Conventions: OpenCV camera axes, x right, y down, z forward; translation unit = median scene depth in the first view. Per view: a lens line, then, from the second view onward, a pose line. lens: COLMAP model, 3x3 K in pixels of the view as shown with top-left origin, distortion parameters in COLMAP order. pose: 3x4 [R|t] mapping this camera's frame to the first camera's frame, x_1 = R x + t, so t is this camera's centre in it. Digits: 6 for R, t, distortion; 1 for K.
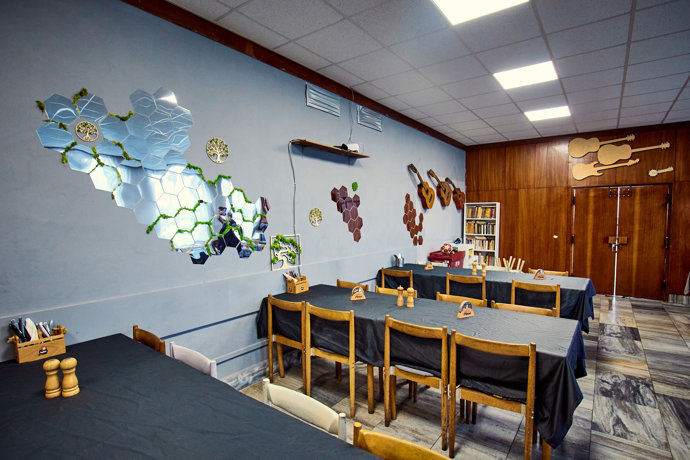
lens RADIAL K [[355.2, 0, 345.0], [0, 355.2, 230.0], [0, 0, 1]] dist [-0.000618, -0.000170]
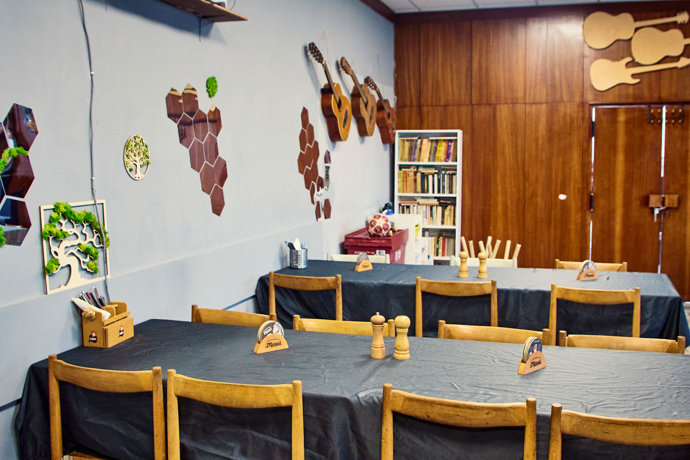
lens RADIAL K [[749.6, 0, 344.8], [0, 749.6, 210.2], [0, 0, 1]] dist [-0.058179, 0.024465]
pose [[0.945303, -0.020681, 0.325537, -0.108829], [0.010821, 0.999427, 0.032069, -0.000332], [-0.326014, -0.026792, 0.944985, 0.083023]]
